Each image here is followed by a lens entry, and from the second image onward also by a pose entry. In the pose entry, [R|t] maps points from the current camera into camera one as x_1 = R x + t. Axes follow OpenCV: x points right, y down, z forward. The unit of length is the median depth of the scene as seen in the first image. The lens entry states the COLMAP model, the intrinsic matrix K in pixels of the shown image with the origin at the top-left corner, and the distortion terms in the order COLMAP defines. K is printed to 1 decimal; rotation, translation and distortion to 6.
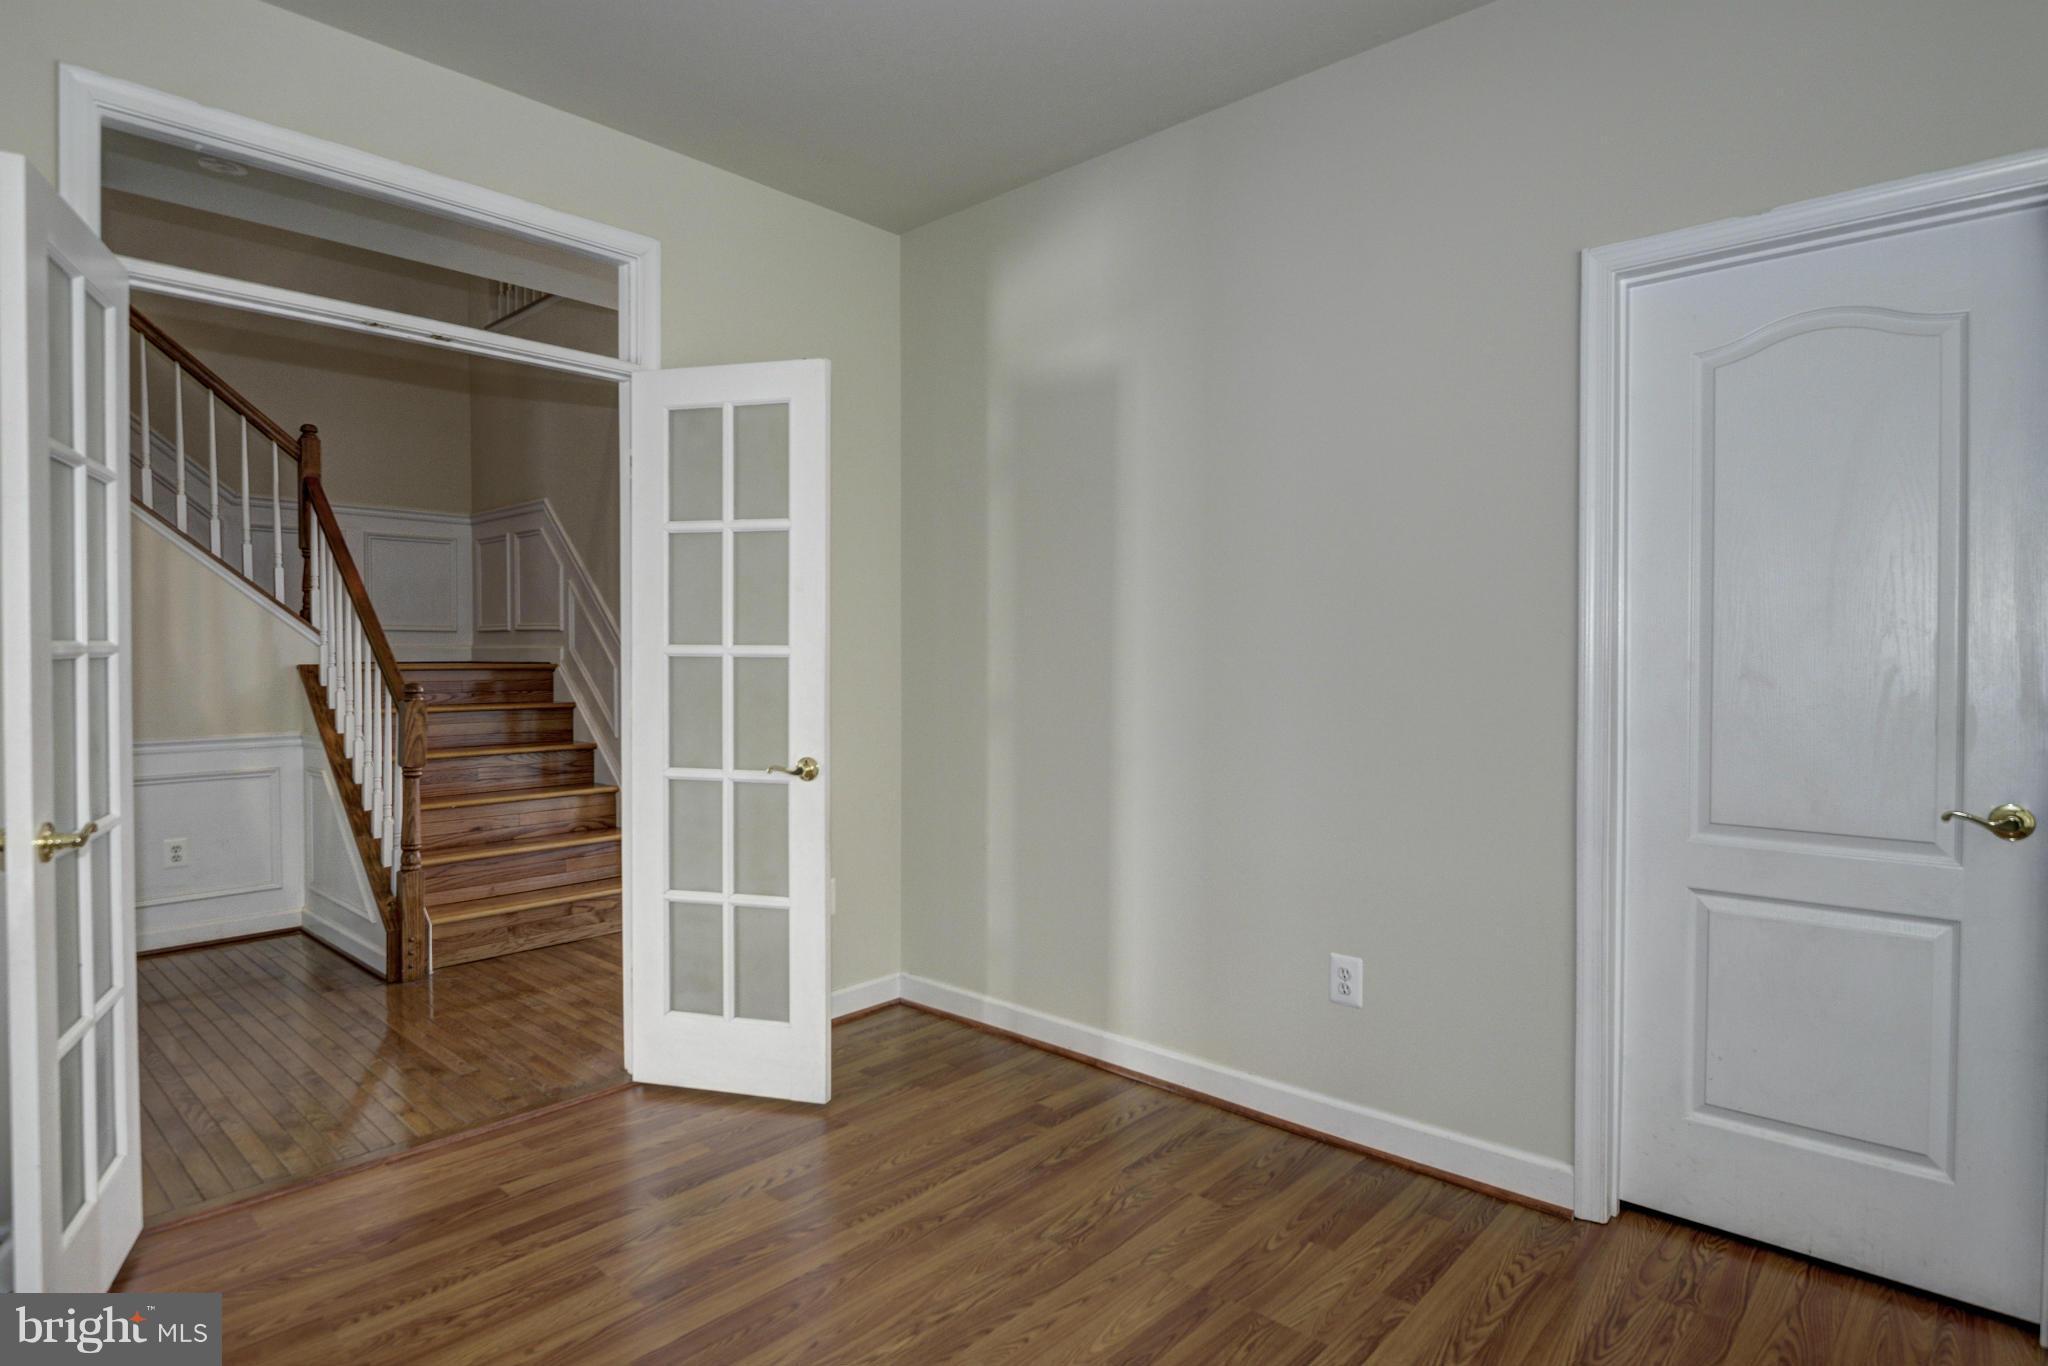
lens RADIAL K [[1092.9, 0, 1014.4], [0, 1092.9, 668.8], [0, 0, 1]] dist [-0.001936, -0.005089]
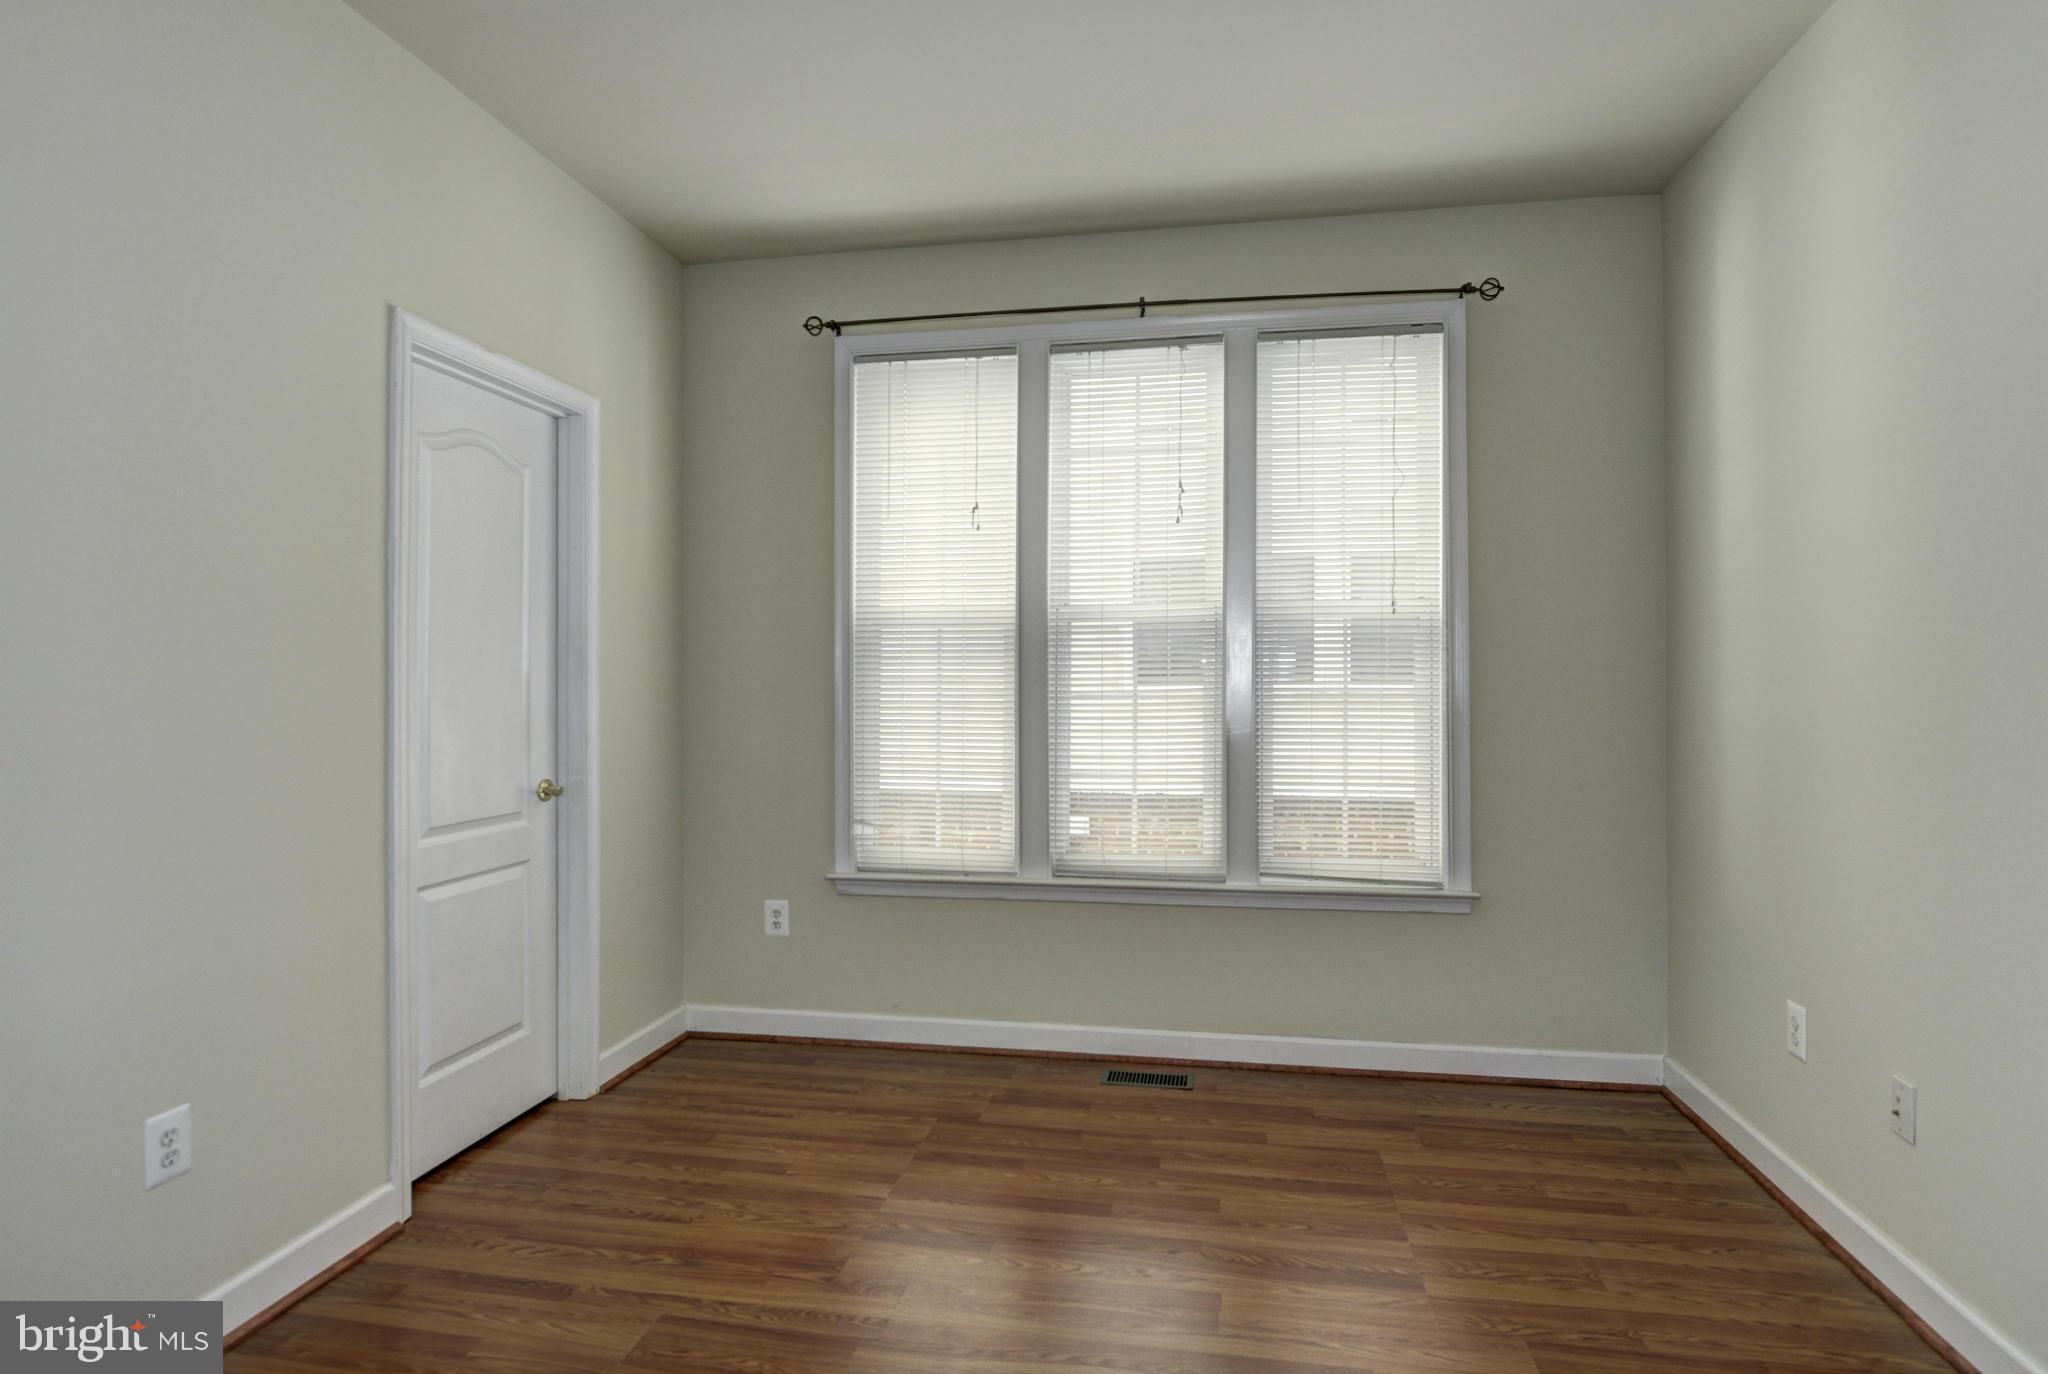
lens RADIAL K [[1092.9, 0, 1014.1], [0, 1092.9, 690.5], [0, 0, 1]] dist [-0.001936, -0.005089]
pose [[-0.544337, -0.003462, 0.838859, -0.753804], [0.007604, 0.999930, 0.009062, -0.016454], [-0.838832, 0.011312, -0.544273, 1.182252]]
